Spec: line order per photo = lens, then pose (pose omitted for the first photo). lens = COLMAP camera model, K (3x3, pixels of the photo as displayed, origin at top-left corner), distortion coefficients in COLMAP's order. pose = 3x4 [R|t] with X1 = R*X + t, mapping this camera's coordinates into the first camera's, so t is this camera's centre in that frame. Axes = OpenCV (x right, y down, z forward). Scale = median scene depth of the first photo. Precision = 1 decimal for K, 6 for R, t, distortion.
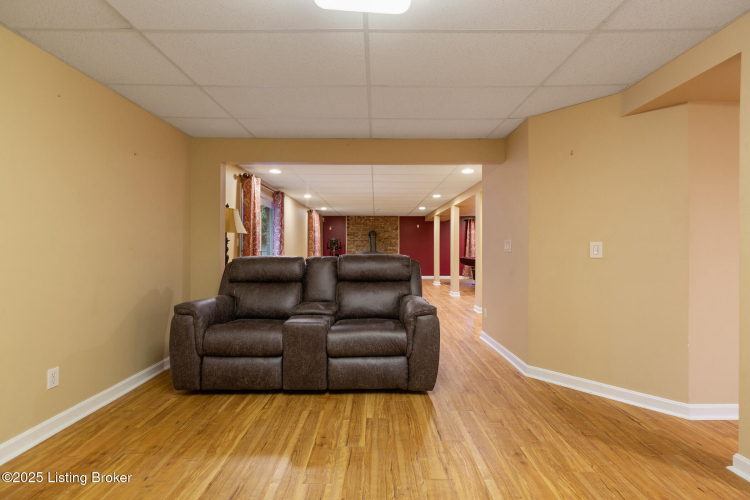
lens RADIAL K [[334.5, 0, 377.3], [0, 334.5, 245.5], [0, 0, 1]] dist [0.000746, -0.000102]
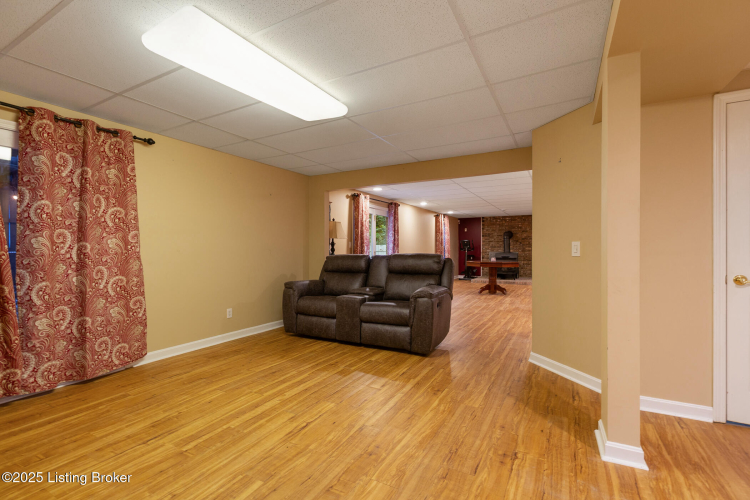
lens RADIAL K [[341.2, 0, 375.0], [0, 341.2, 250.0], [0, 0, 1]] dist [-0.001700, 0.000040]
pose [[0.873245, -0.003420, -0.487269, 0.640267], [0.007864, 0.999944, 0.007074, 0.003310], [0.487218, -0.010009, 0.873223, -0.292935]]
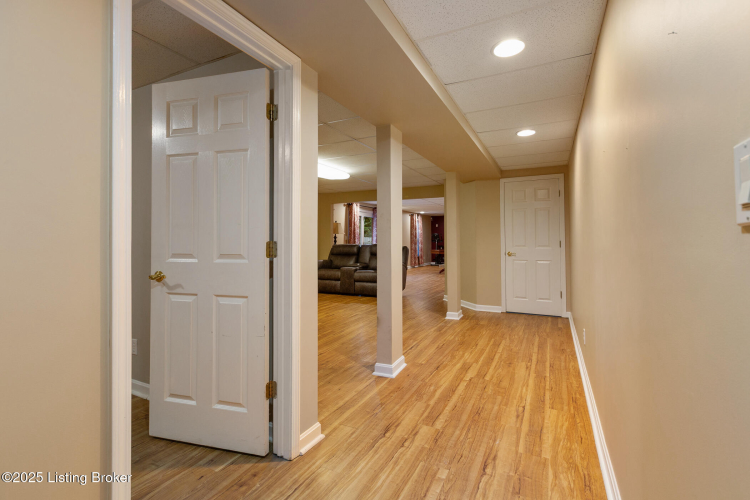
lens RADIAL K [[334.5, 0, 377.3], [0, 334.5, 245.5], [0, 0, 1]] dist [0.000746, -0.000102]
pose [[0.891248, 0.004181, -0.453497, 1.194365], [0.004911, 0.999810, 0.018868, -0.001632], [0.453490, -0.019043, 0.891058, -1.256391]]
